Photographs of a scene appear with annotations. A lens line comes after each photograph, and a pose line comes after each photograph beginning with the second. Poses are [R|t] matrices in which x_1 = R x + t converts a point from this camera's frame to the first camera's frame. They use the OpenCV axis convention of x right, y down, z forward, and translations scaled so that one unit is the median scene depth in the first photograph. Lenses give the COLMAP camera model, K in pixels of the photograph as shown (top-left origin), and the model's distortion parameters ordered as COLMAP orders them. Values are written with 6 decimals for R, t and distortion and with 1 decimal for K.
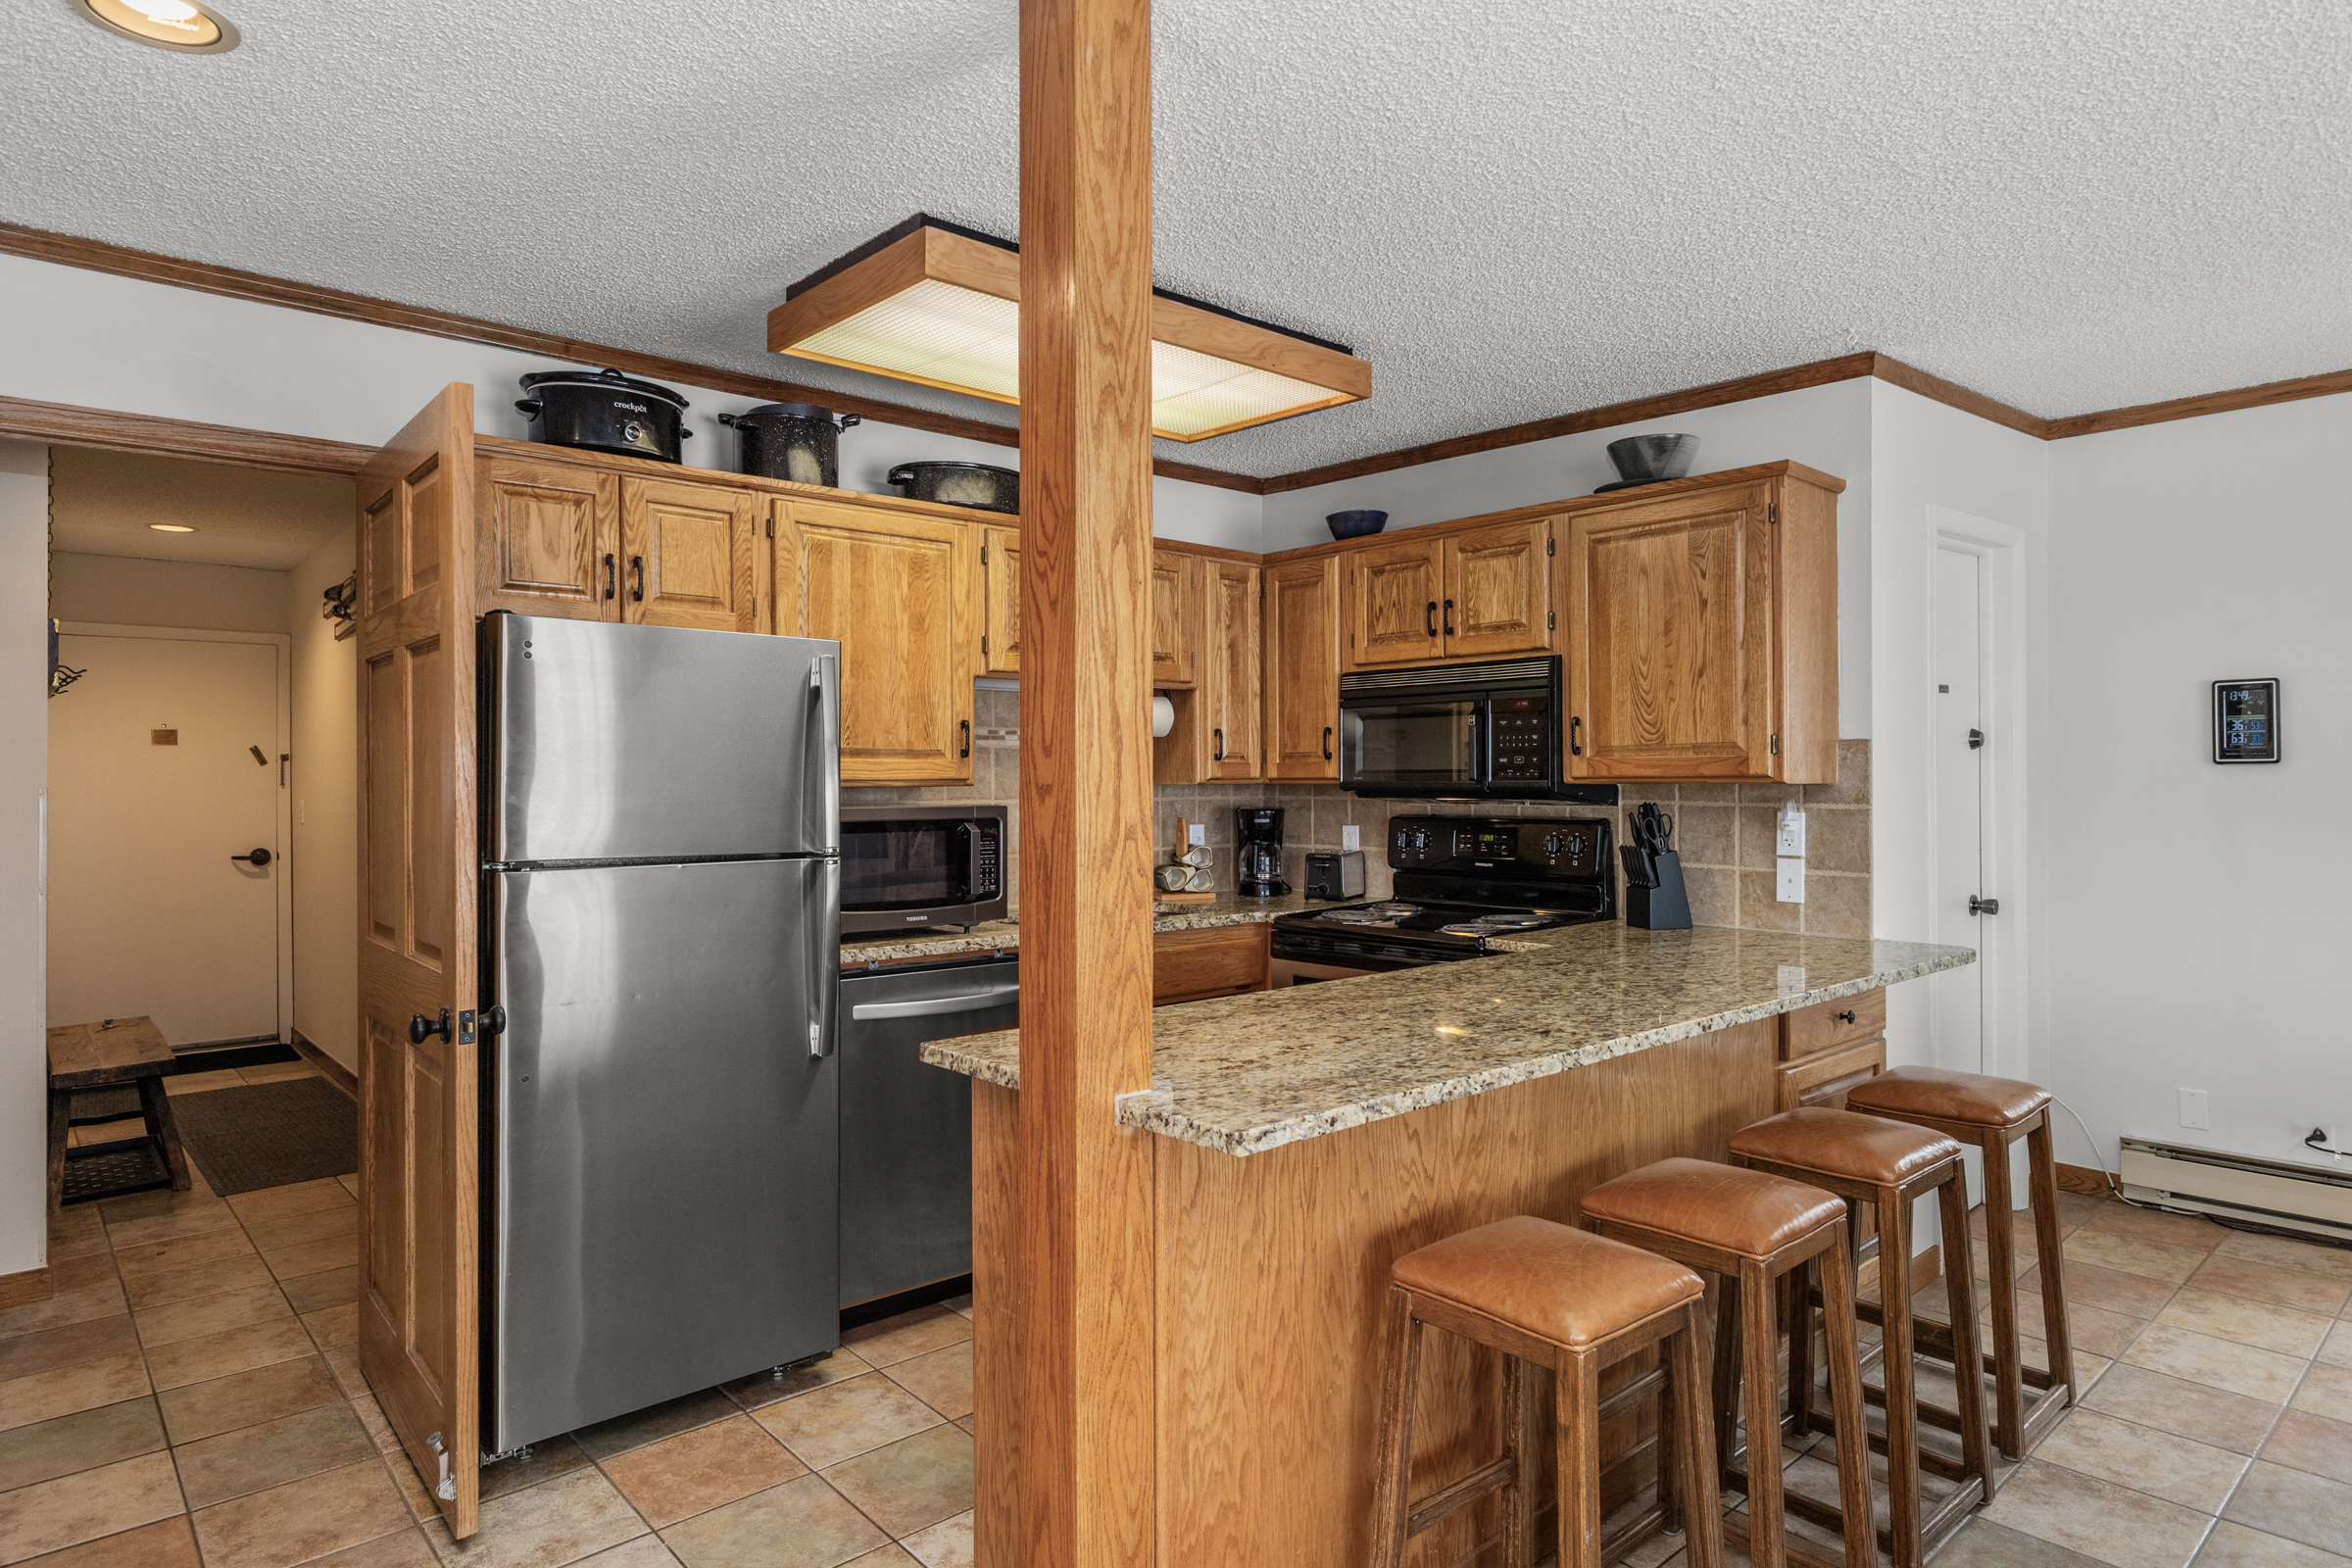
lens RADIAL K [[1343.8, 0, 1178.2], [0, 1343.8, 768.4], [0, 0, 1]] dist [0.008429, -0.005389]
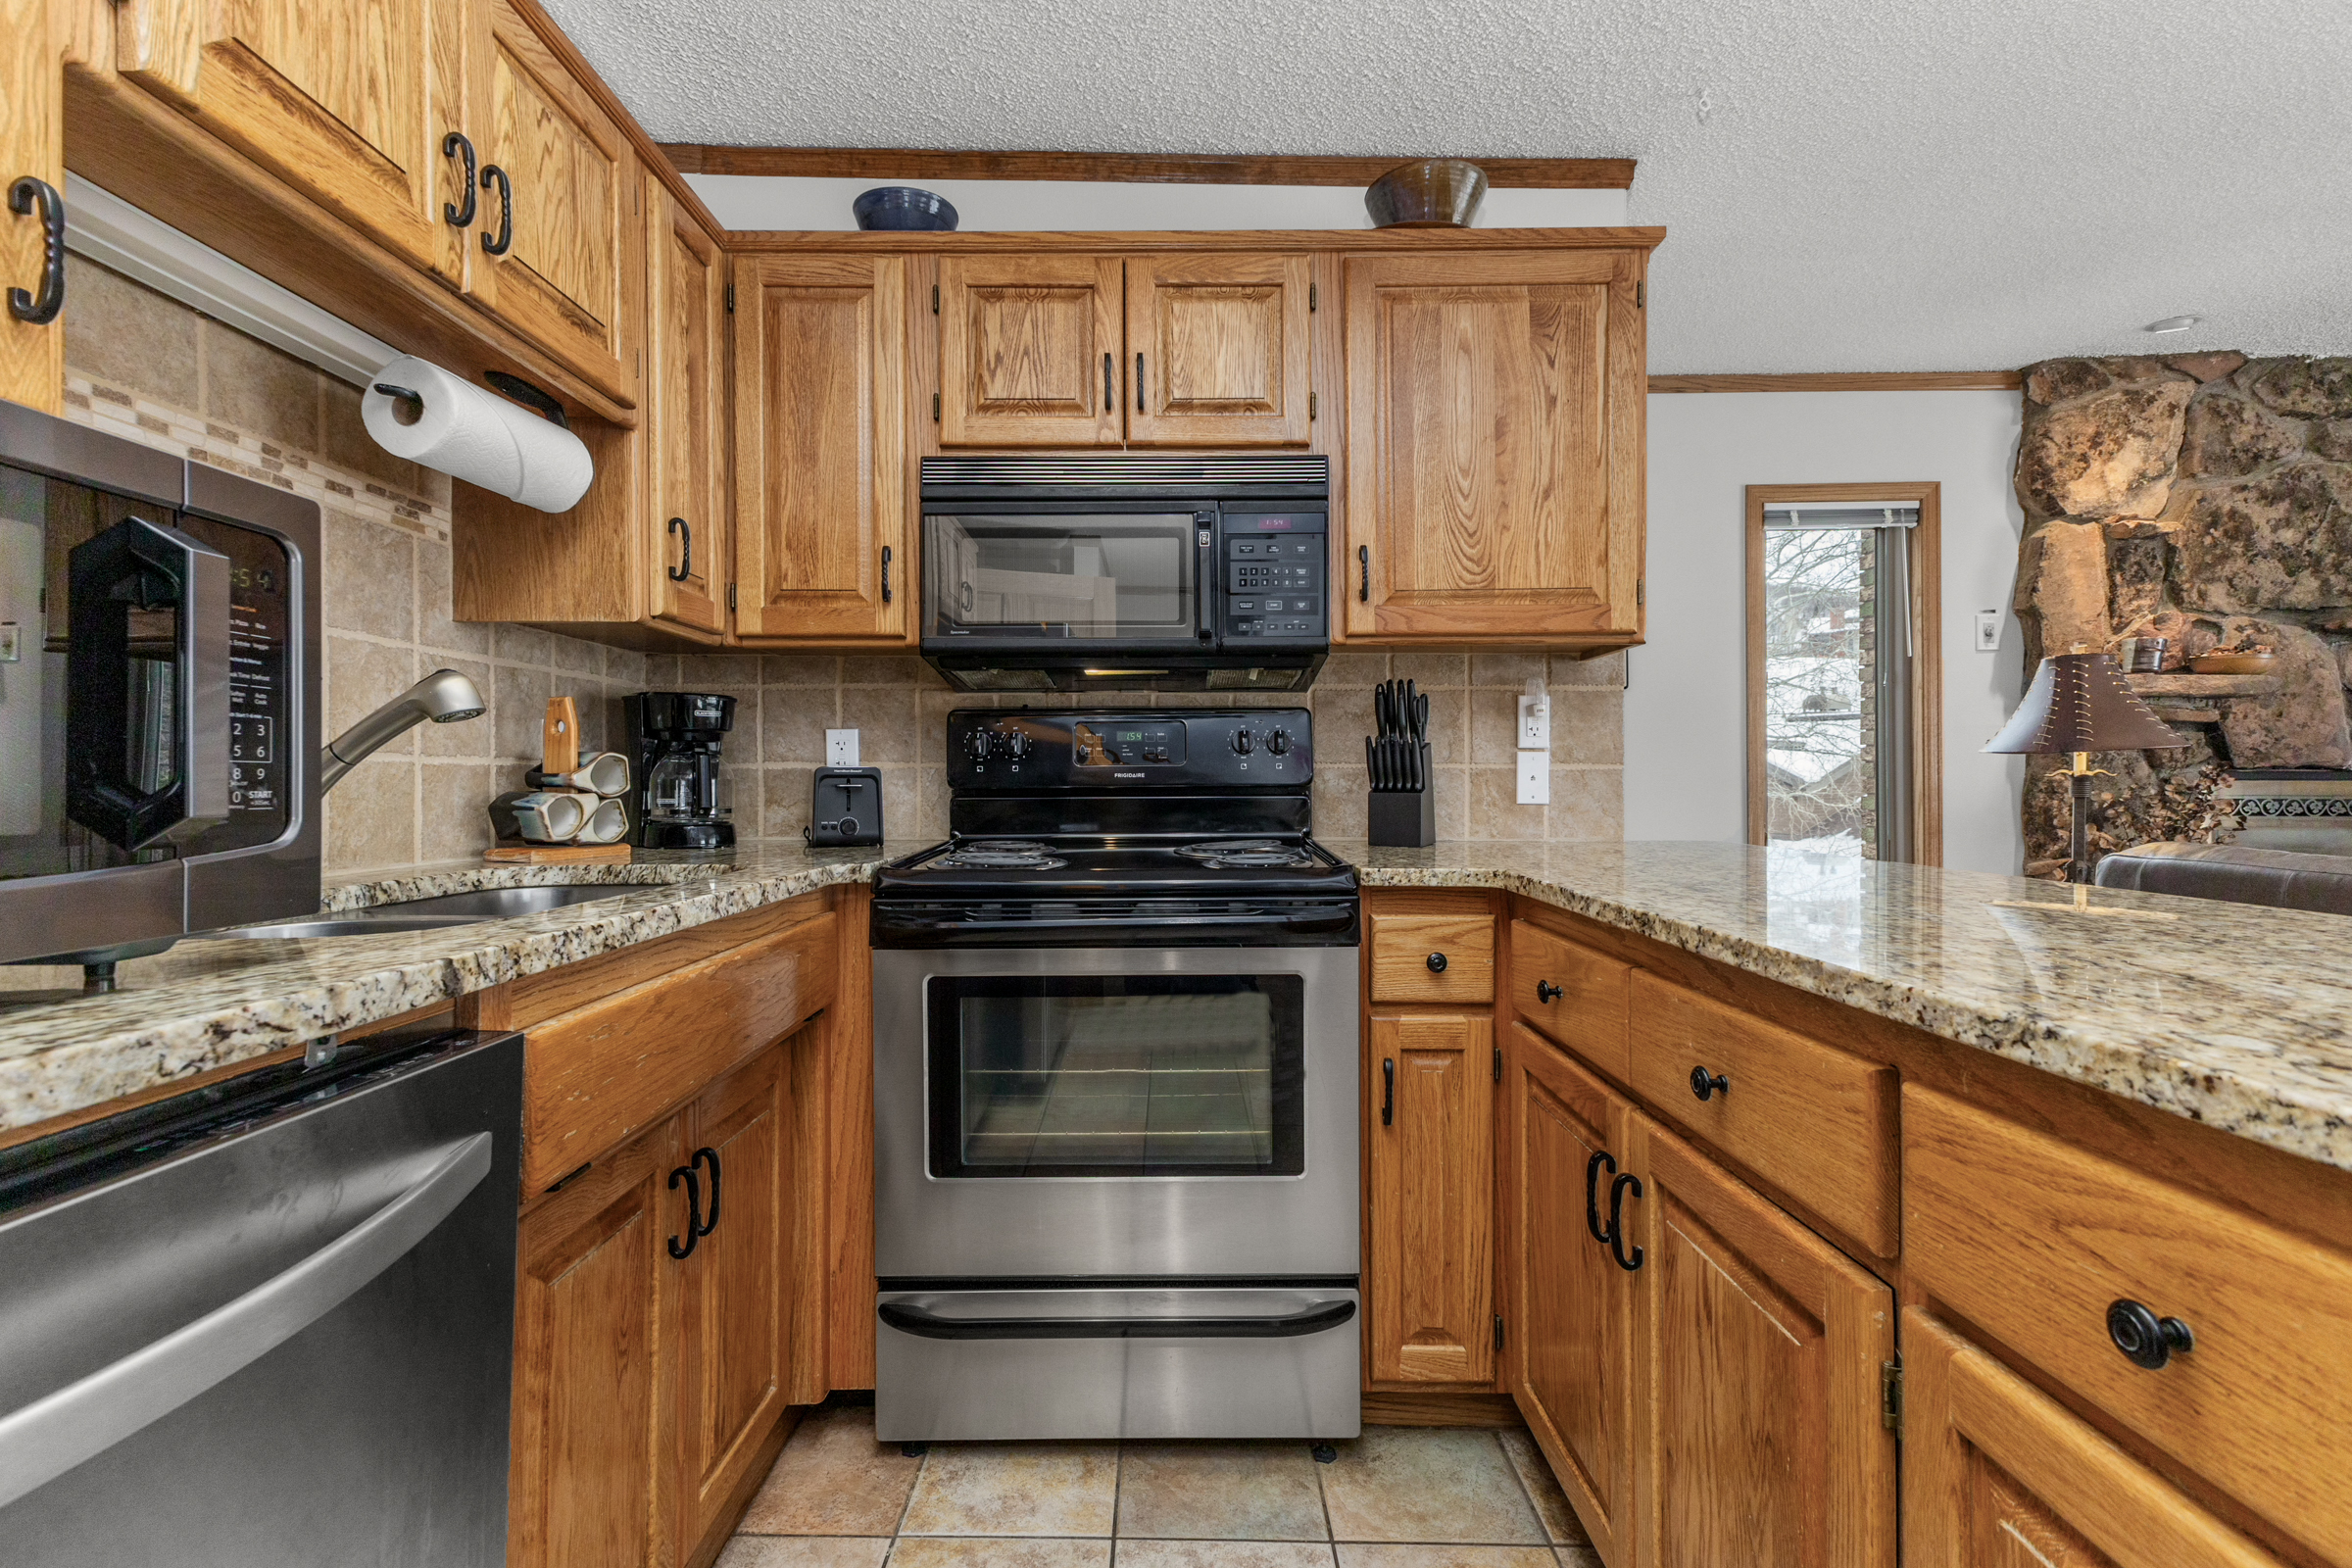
lens RADIAL K [[1020.9, 0, 1162.6], [0, 1020.9, 778.2], [0, 0, 1]] dist [0.017985, -0.004972]
pose [[0.673063, 0.002221, 0.739582, -0.168667], [-0.007807, 0.999961, 0.004102, 0.083179], [-0.739544, -0.008535, 0.673054, 0.748134]]
